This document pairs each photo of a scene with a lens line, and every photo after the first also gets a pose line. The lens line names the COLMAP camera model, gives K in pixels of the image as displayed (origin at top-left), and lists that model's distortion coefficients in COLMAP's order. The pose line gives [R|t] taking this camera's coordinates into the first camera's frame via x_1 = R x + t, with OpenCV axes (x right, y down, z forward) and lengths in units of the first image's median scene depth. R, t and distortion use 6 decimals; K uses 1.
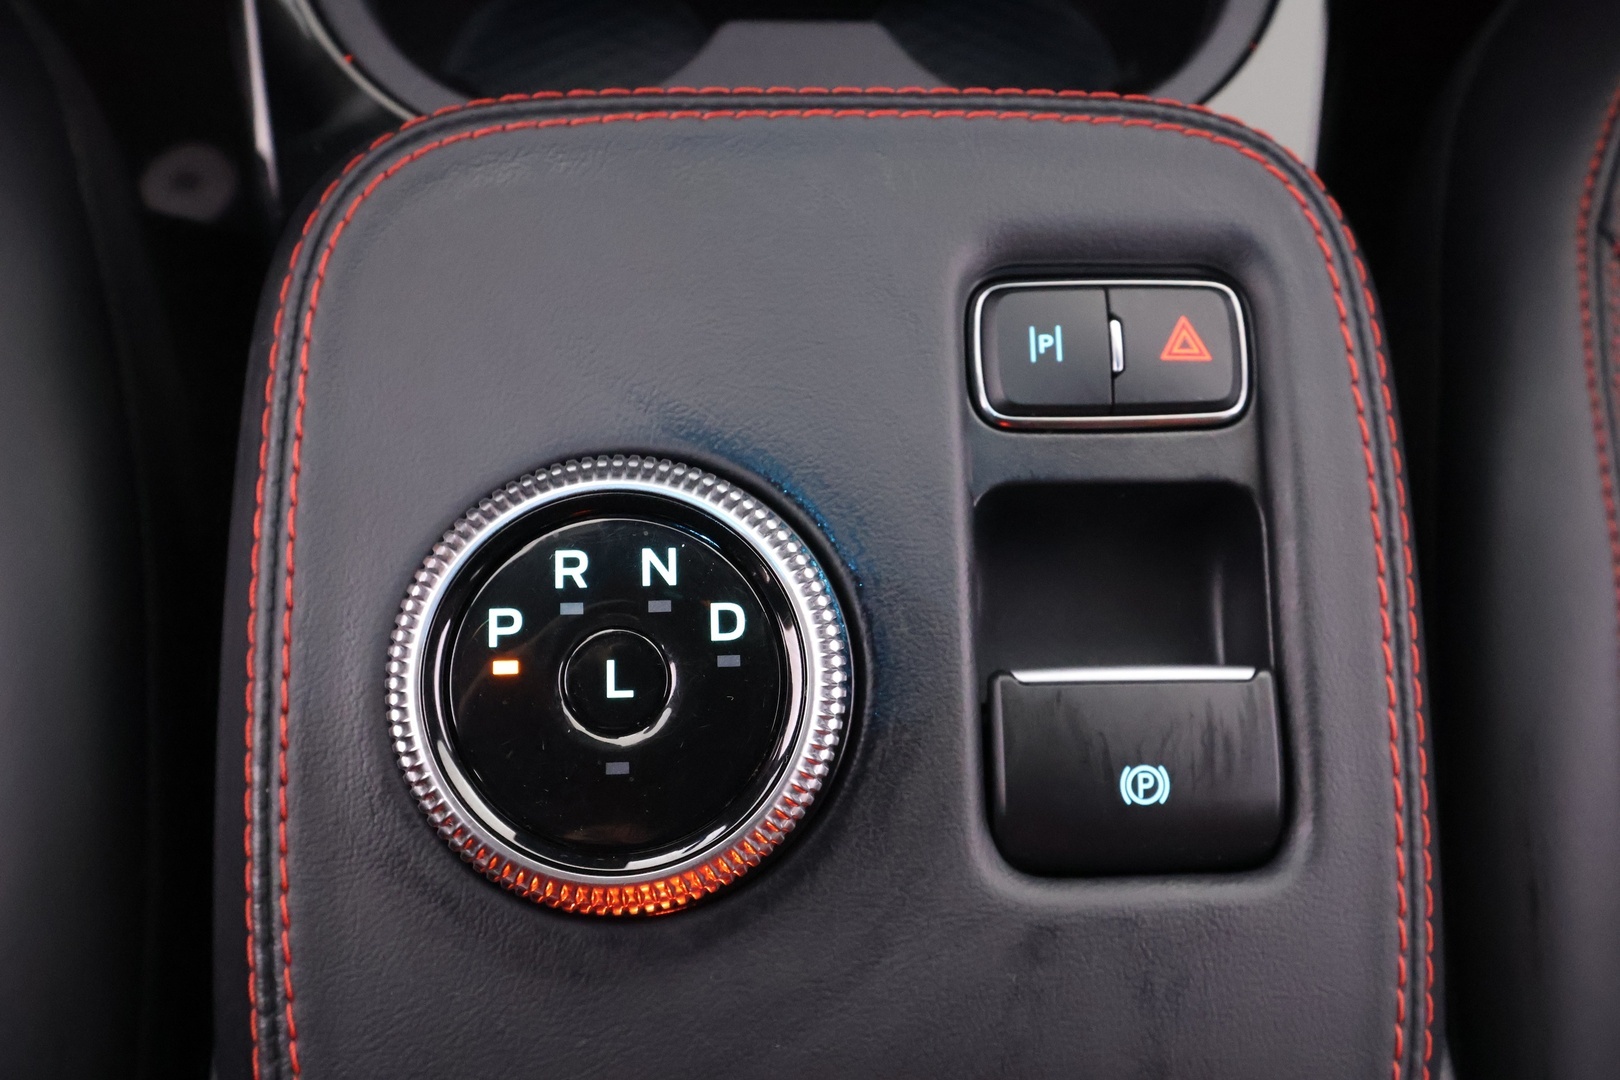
lens RADIAL K [[1180.0, 0, 810.0], [0, 1180.0, 540.0], [0, 0, 1]] dist [-0.002470, -0.000948]
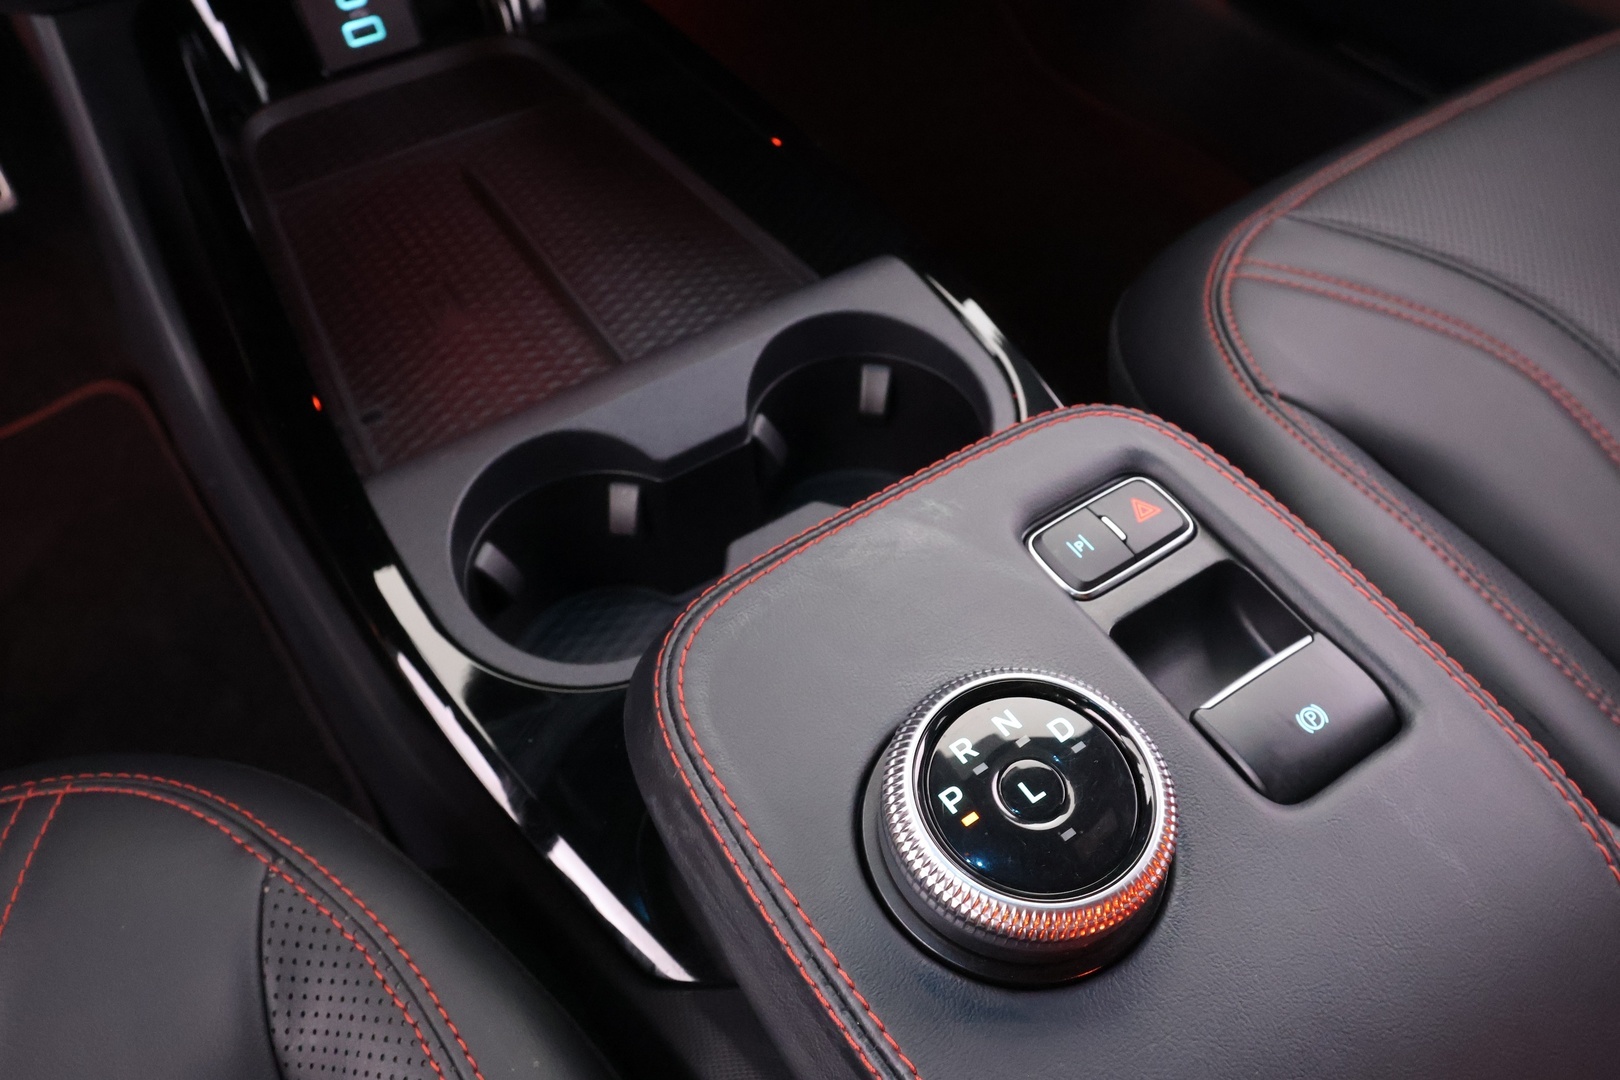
lens RADIAL K [[1180.0, 0, 810.0], [0, 1180.0, 540.0], [0, 0, 1]] dist [-0.002470, -0.000948]
pose [[0.844571, -0.443874, 0.299459, -0.617493], [0.532641, 0.753618, -0.385167, 0.265134], [-0.054712, 0.484805, 0.872909, -0.429691]]
